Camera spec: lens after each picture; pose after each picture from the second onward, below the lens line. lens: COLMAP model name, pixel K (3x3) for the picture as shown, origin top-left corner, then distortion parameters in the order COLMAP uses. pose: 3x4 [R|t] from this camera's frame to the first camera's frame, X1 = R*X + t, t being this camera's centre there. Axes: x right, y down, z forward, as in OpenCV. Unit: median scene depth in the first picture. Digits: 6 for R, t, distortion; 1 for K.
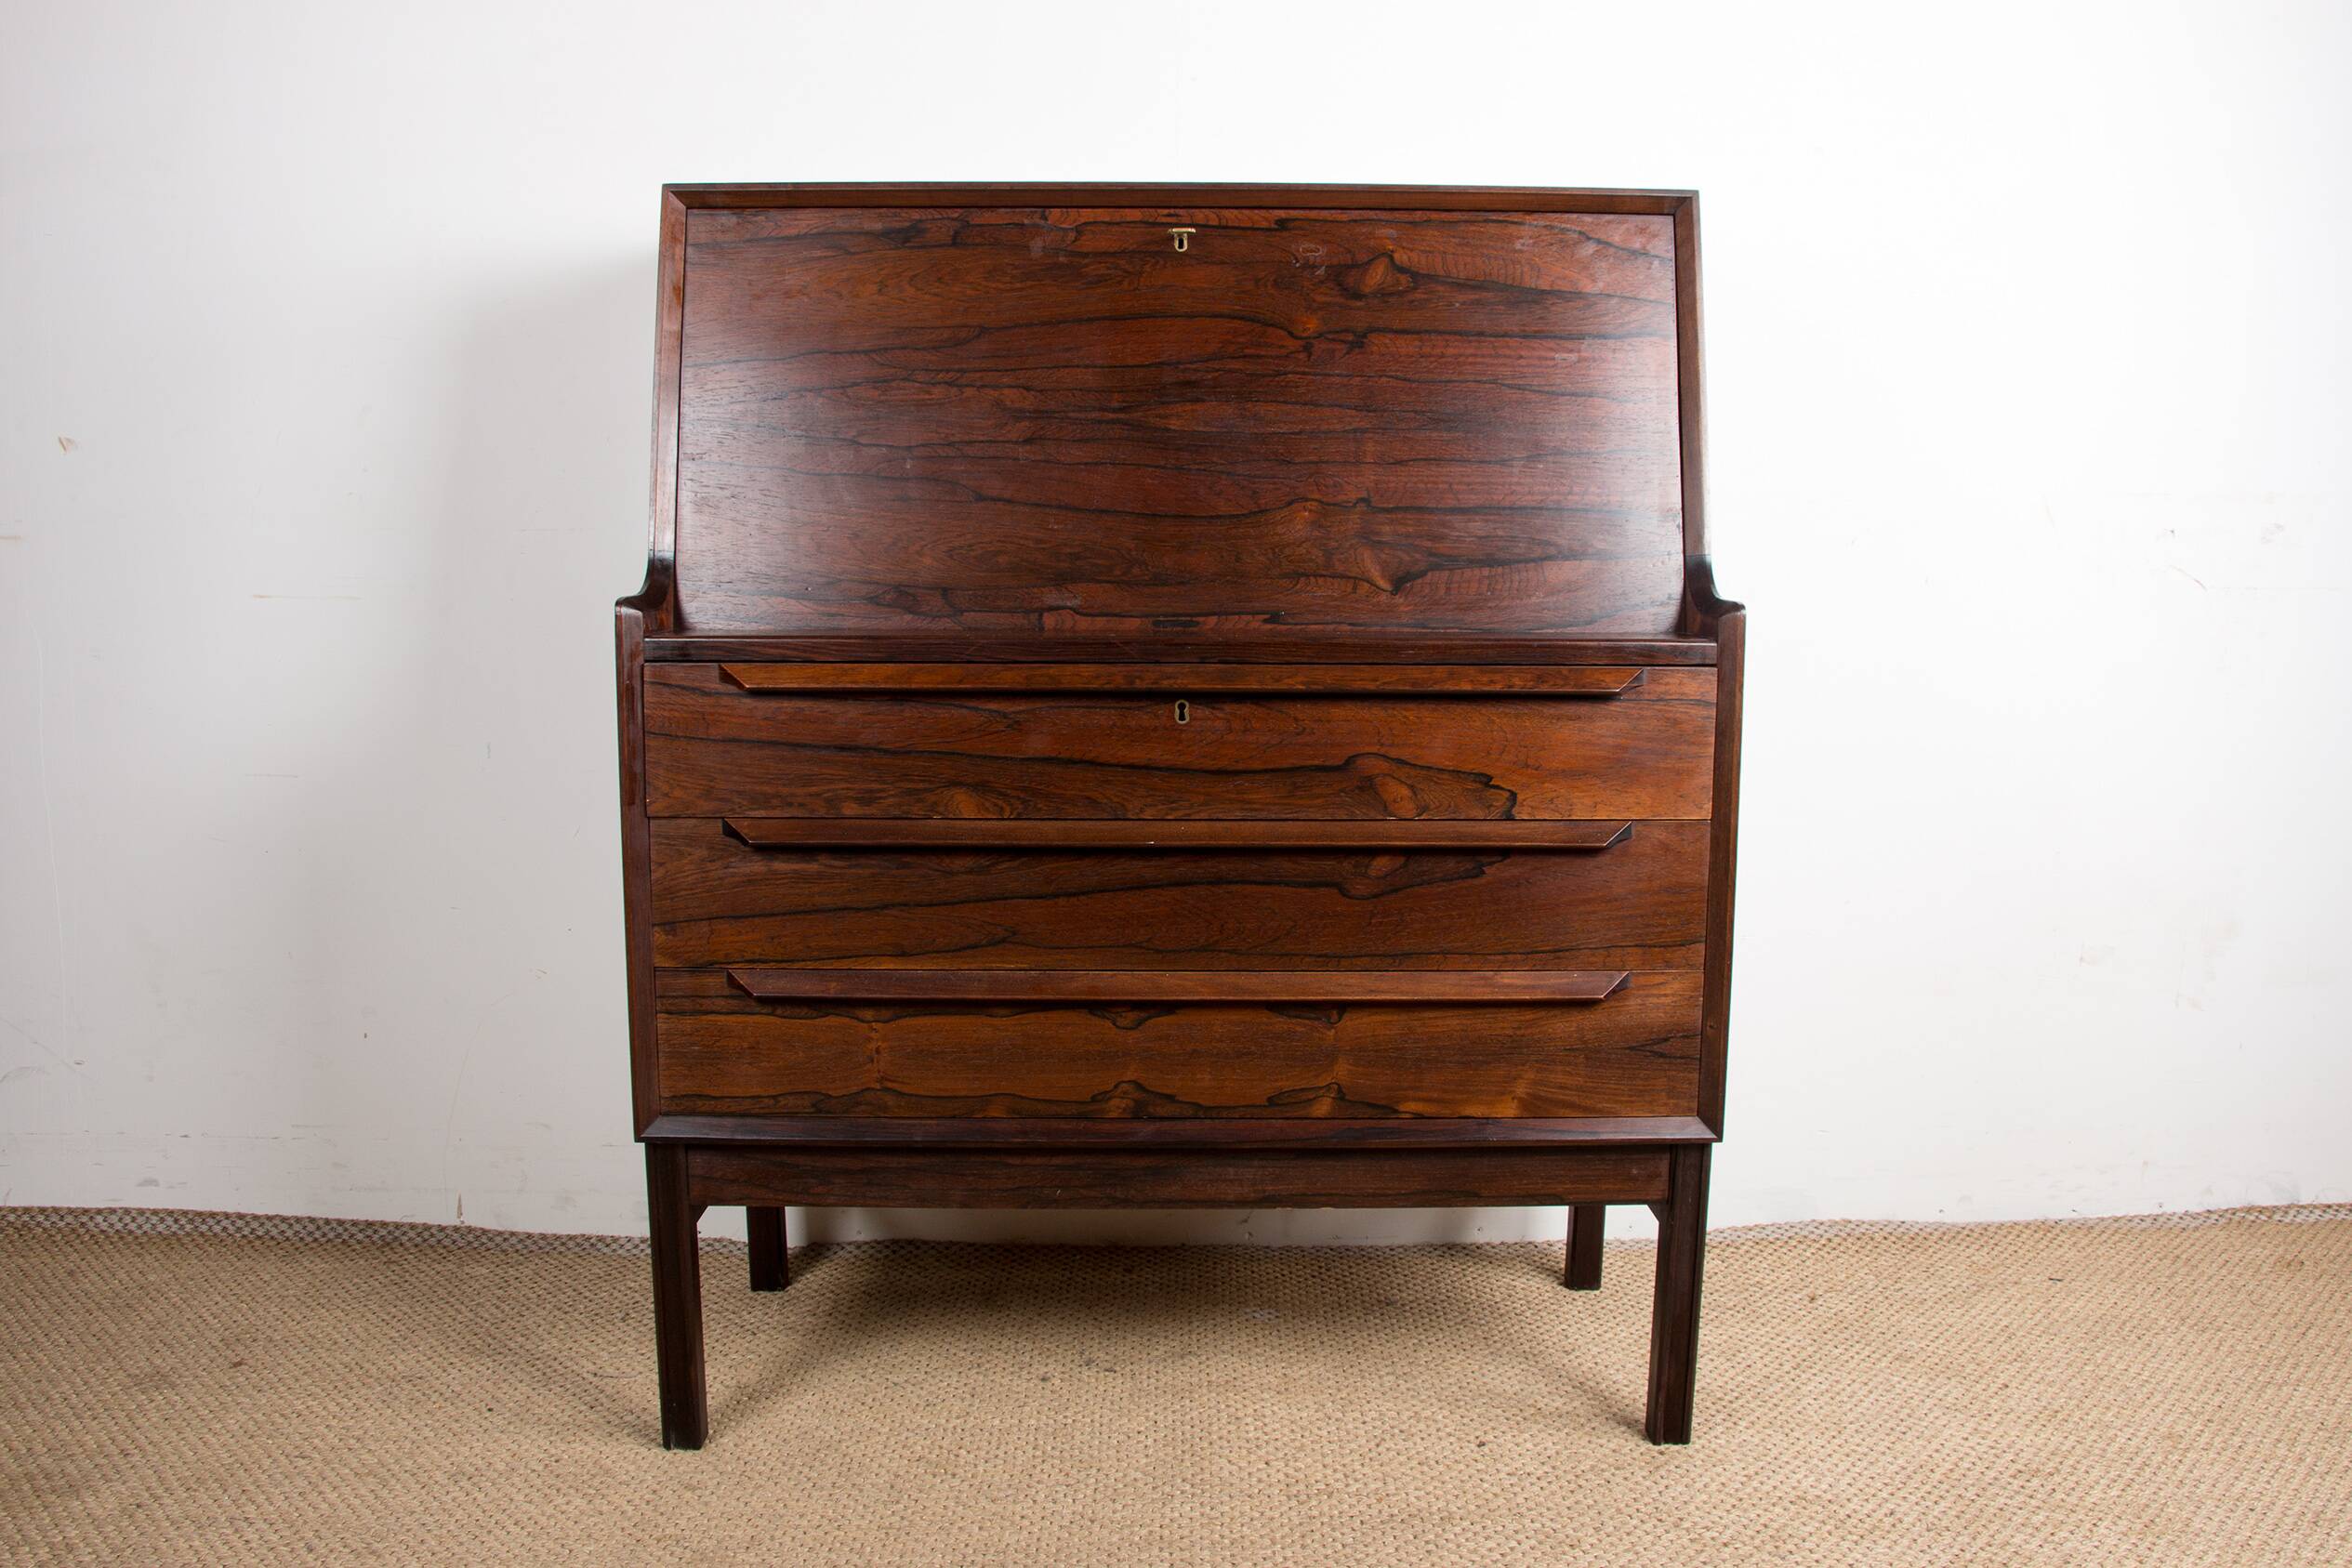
lens RADIAL K [[1954.5, 0, 1215.7], [0, 1954.5, 769.9], [0, 0, 1]] dist [-0.192247, 0.156758]
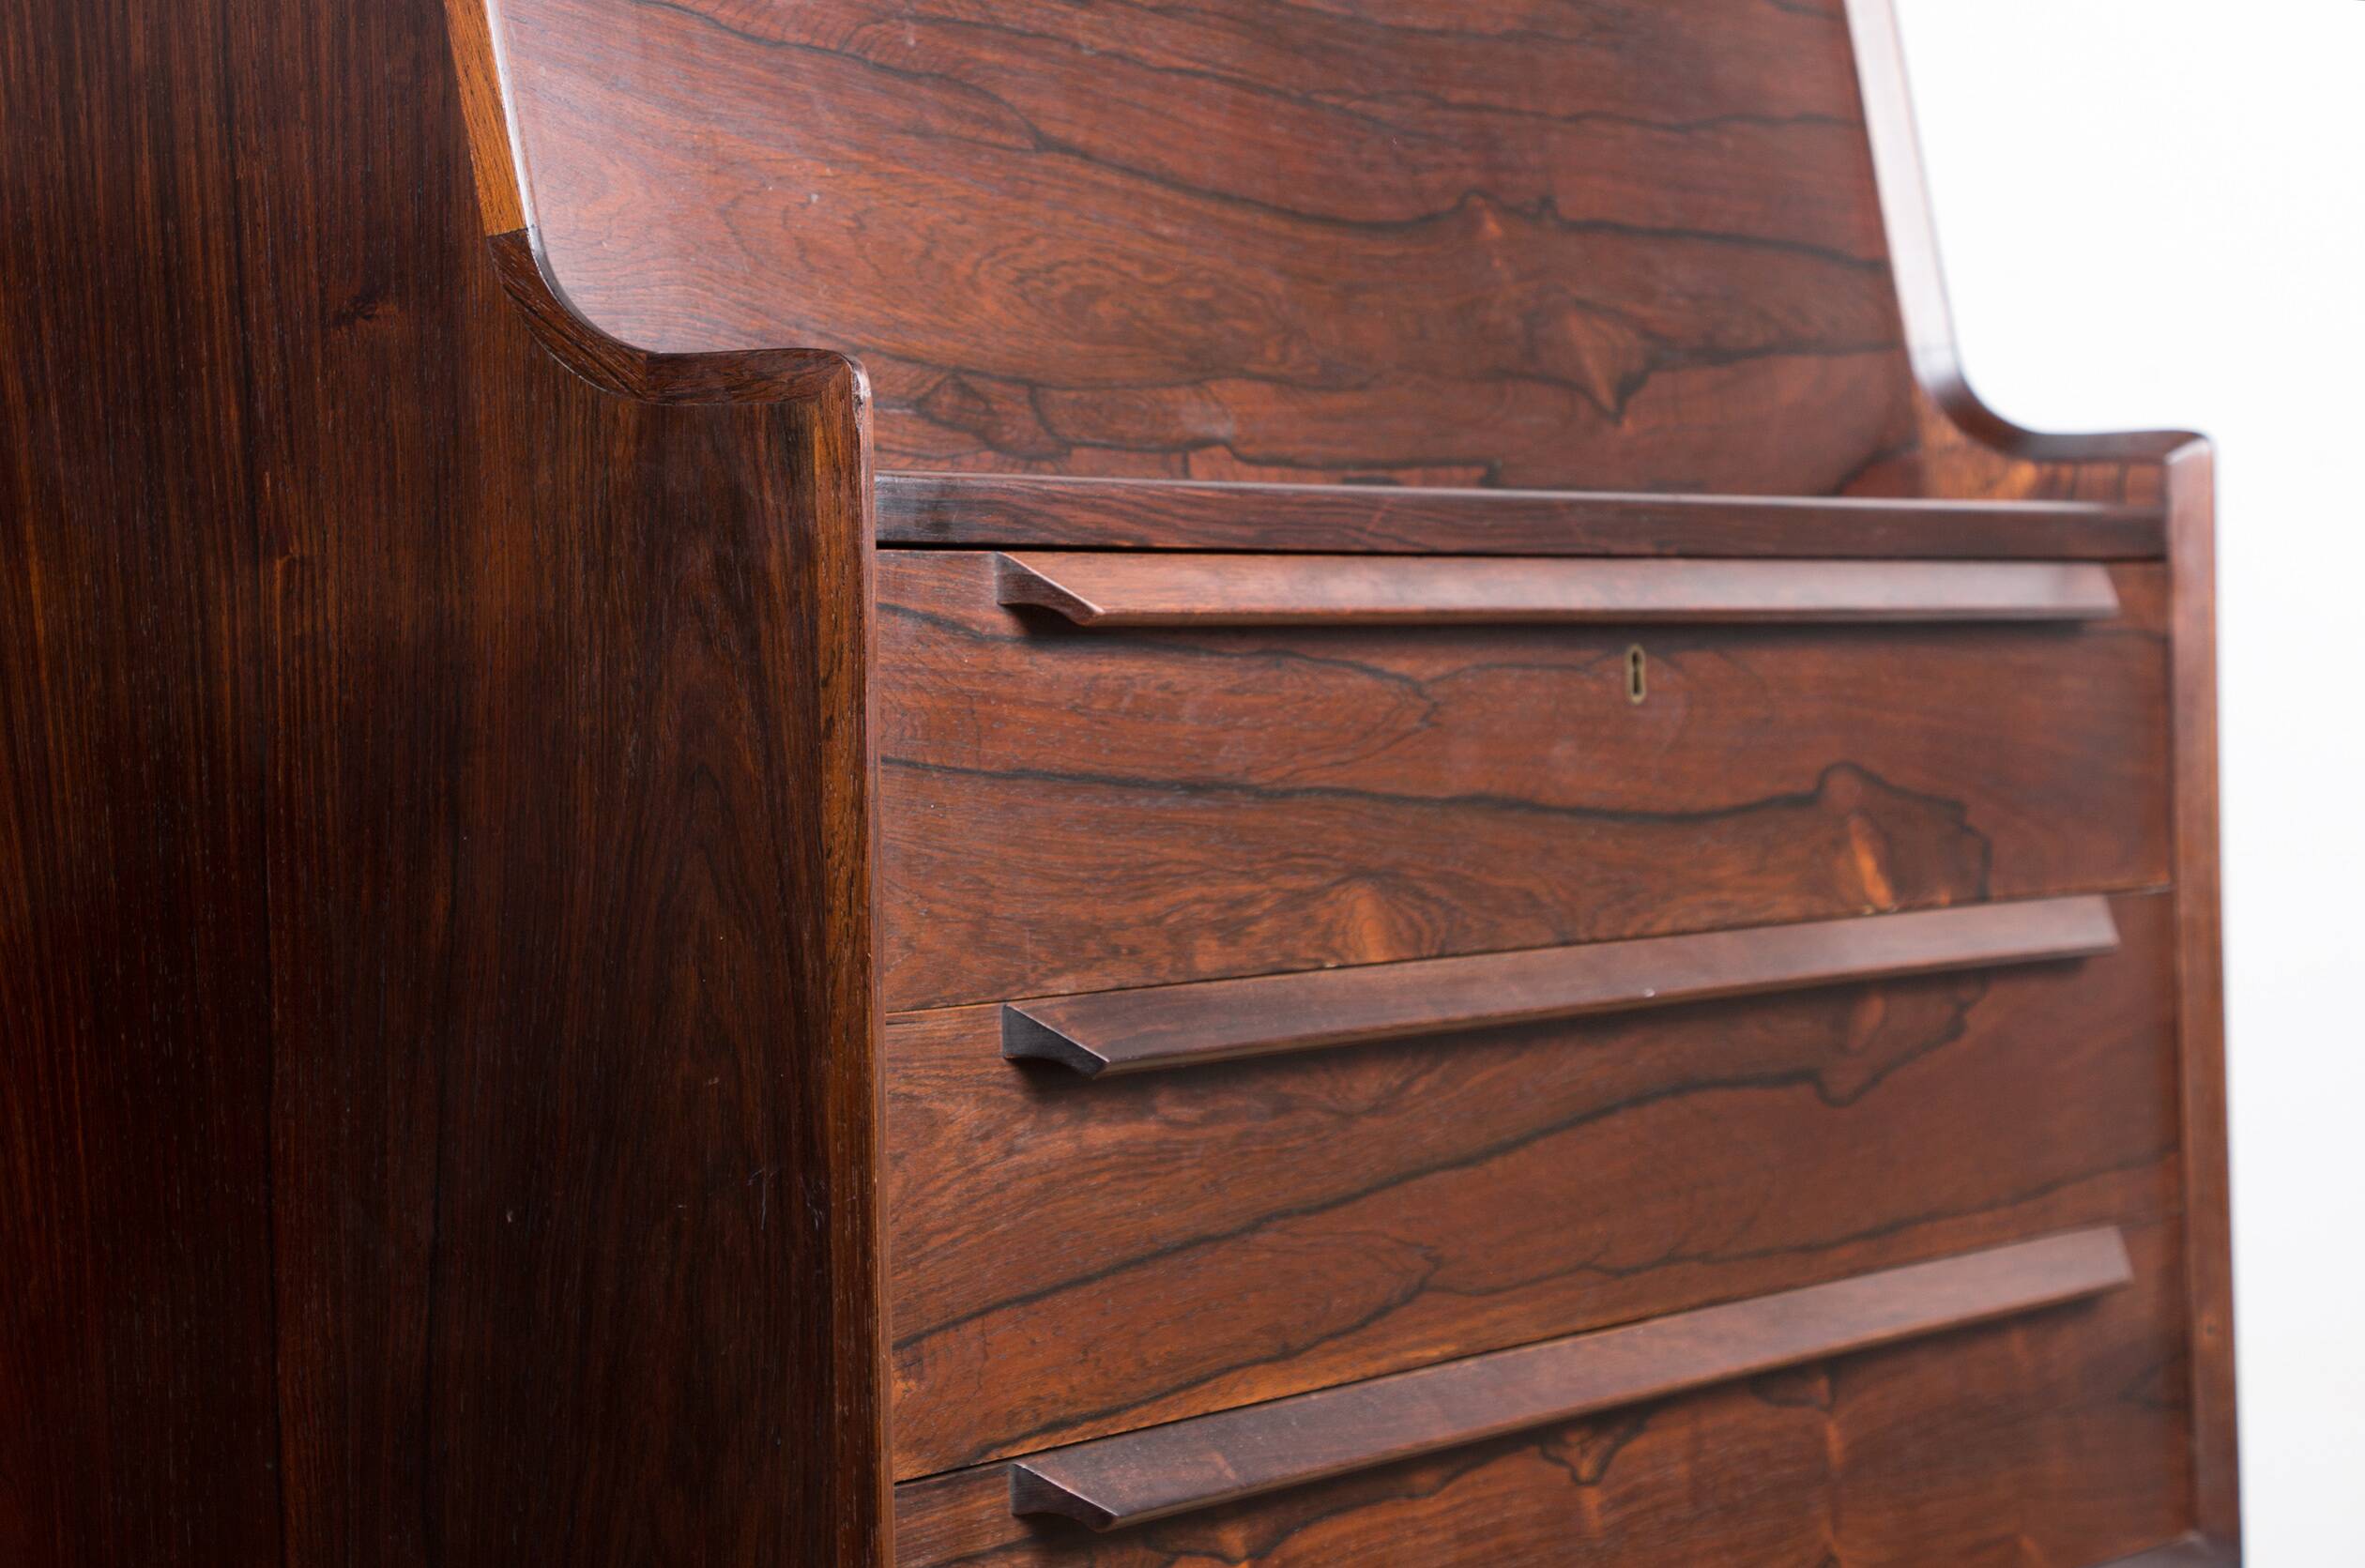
lens RADIAL K [[5804.6, 0, 1182.5], [0, 5804.6, 784.0], [0, 0, 1]] dist [0.338892, 0.499936]
pose [[0.558175, -0.032814, 0.829074, -1.029475], [0.129741, 0.990378, -0.048150, 0.037730], [-0.819517, 0.134441, 0.557062, 0.376844]]
